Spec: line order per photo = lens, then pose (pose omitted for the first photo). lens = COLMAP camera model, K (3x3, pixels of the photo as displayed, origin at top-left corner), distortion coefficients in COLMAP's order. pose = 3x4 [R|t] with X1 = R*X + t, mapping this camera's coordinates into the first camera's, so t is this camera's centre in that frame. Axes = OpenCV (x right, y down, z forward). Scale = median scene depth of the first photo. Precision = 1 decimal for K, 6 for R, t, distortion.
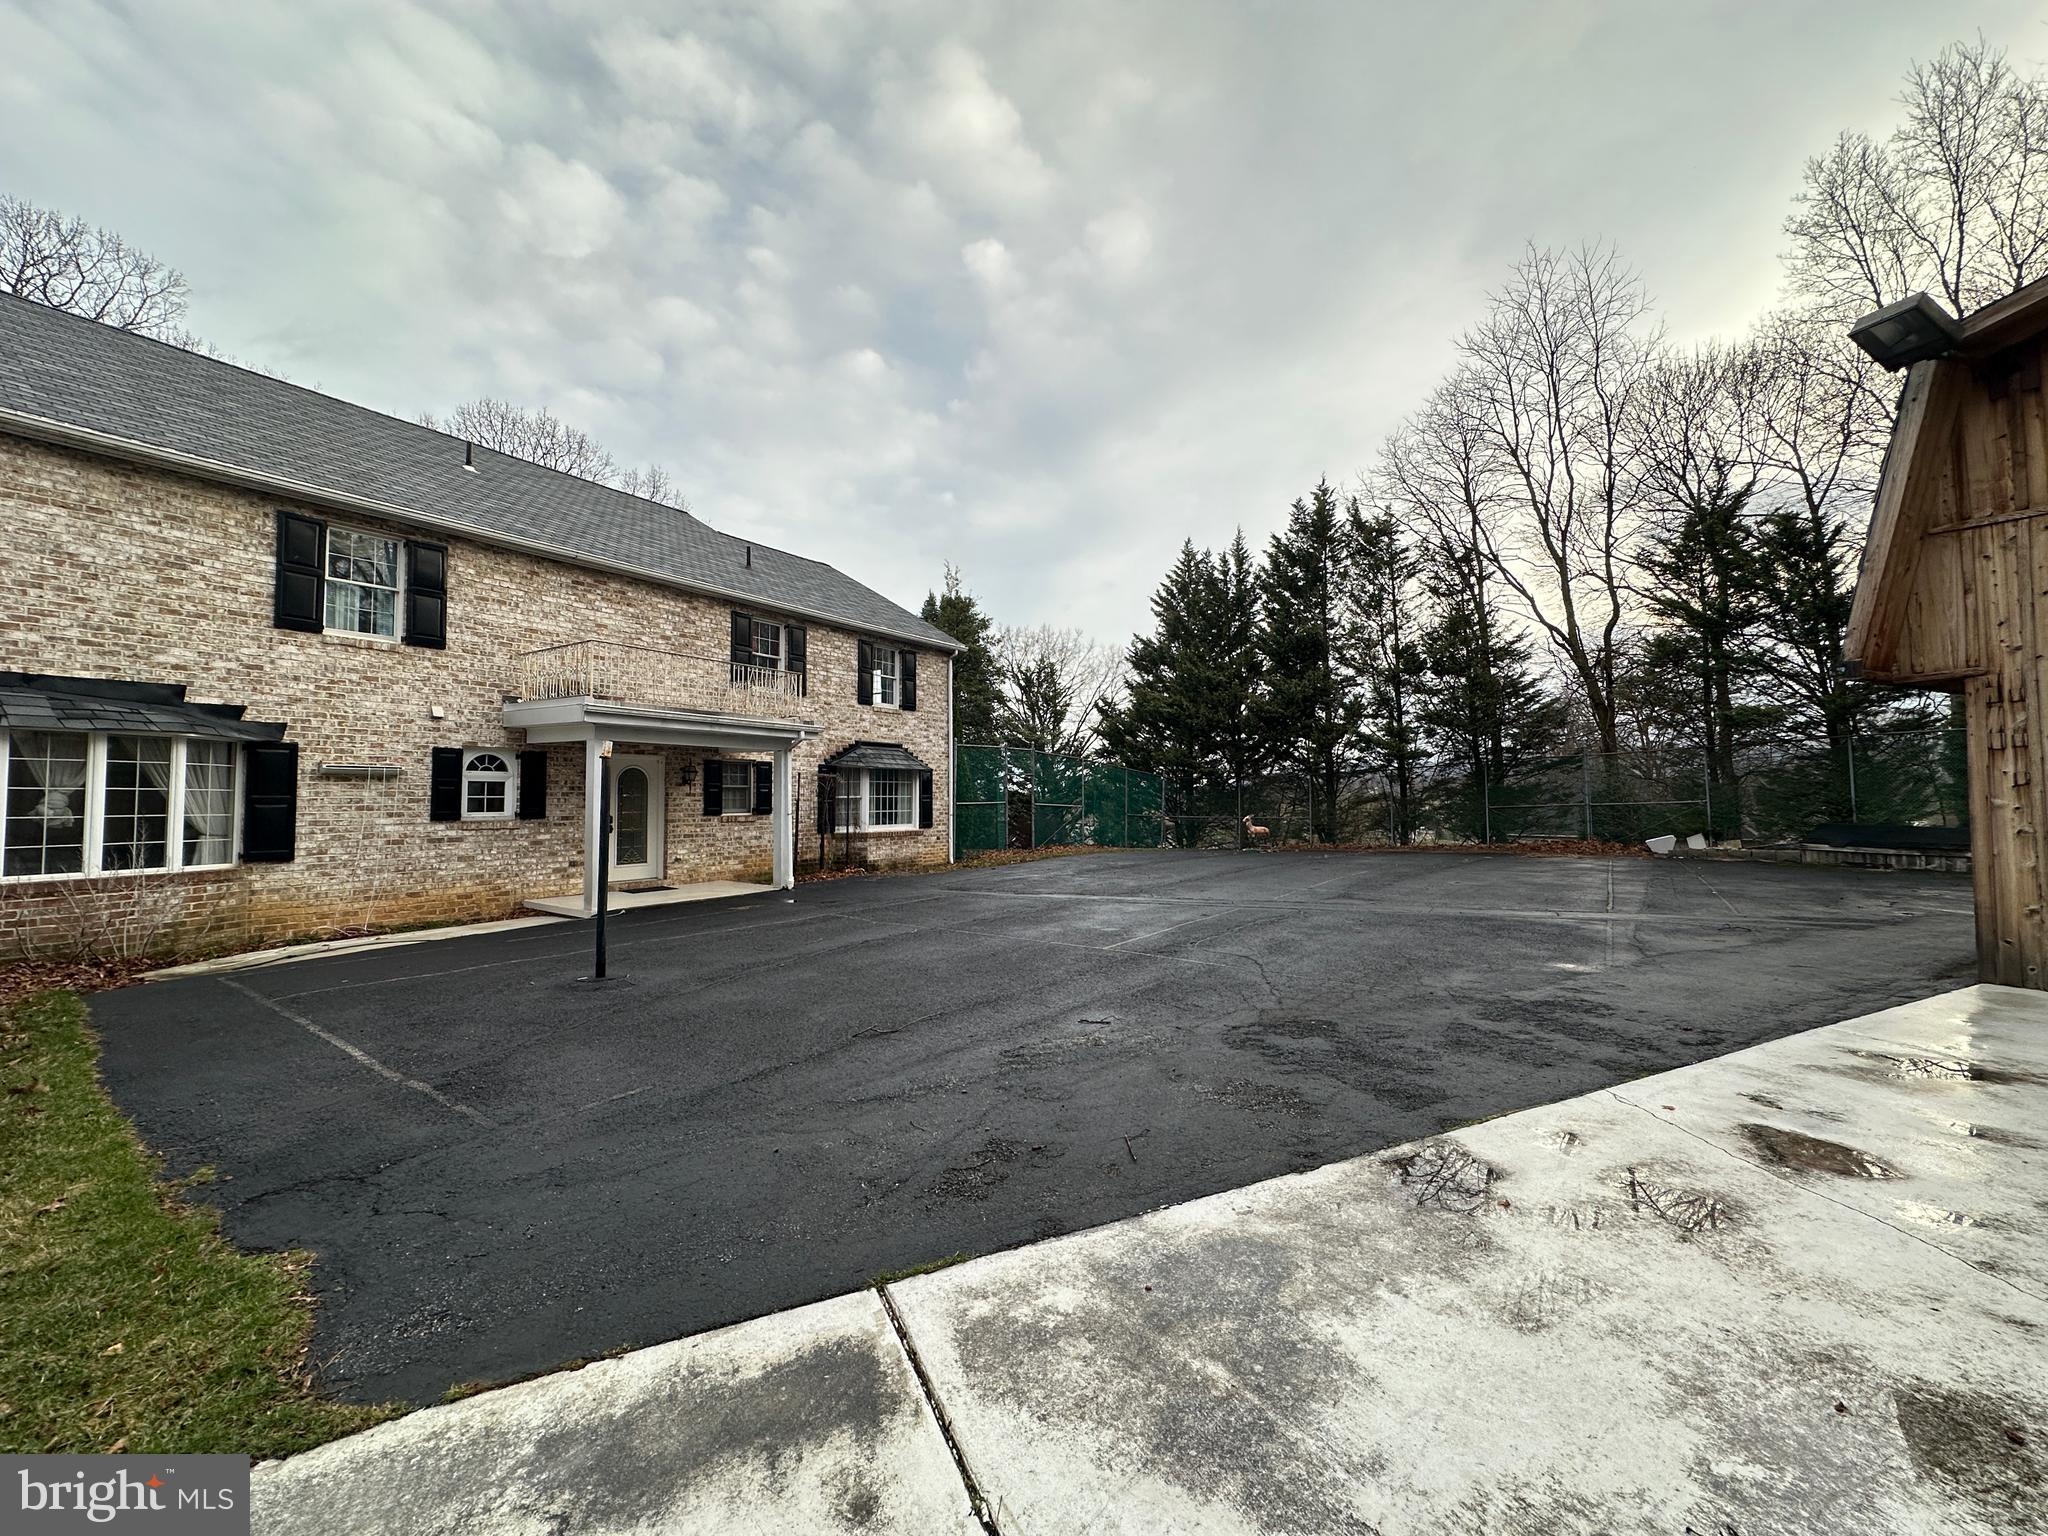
lens RADIAL K [[813.8, 0, 1012.6], [0, 813.8, 757.7], [0, 0, 1]] dist [-0.004662, 0.001220]
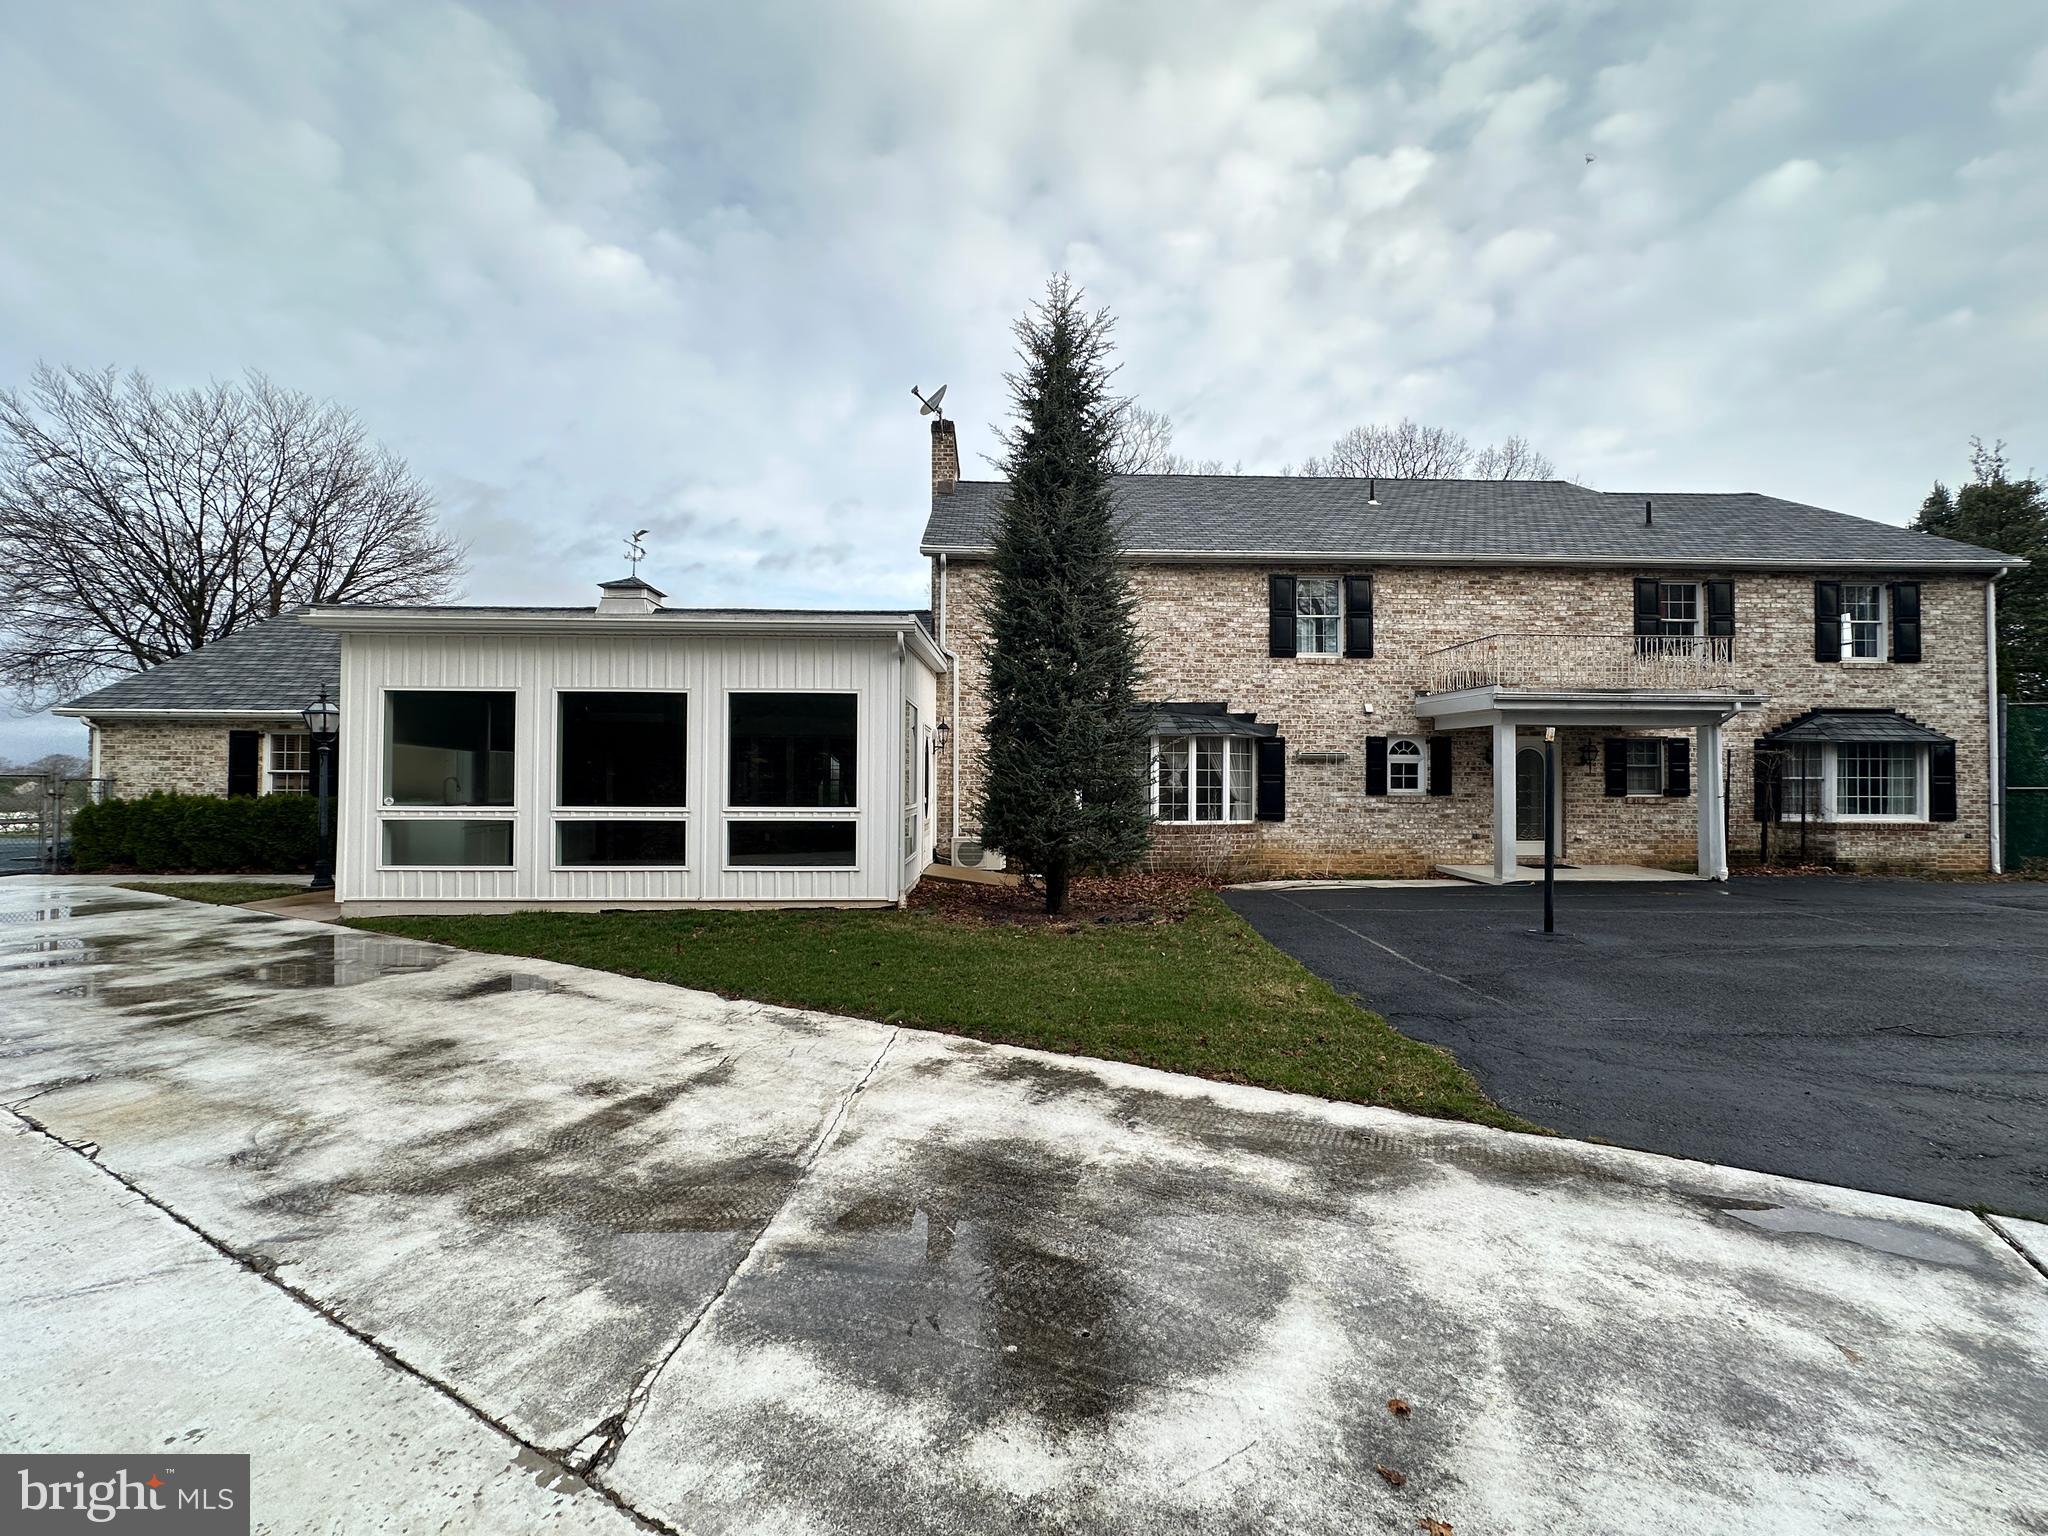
lens RADIAL K [[813.8, 0, 1020.1], [0, 813.8, 765.5], [0, 0, 1]] dist [-0.004662, 0.001220]
pose [[0.587729, -0.006758, -0.809030, -0.005682], [0.034248, 0.999277, 0.016533, -0.005179], [0.808333, -0.037425, 0.587535, -0.126421]]
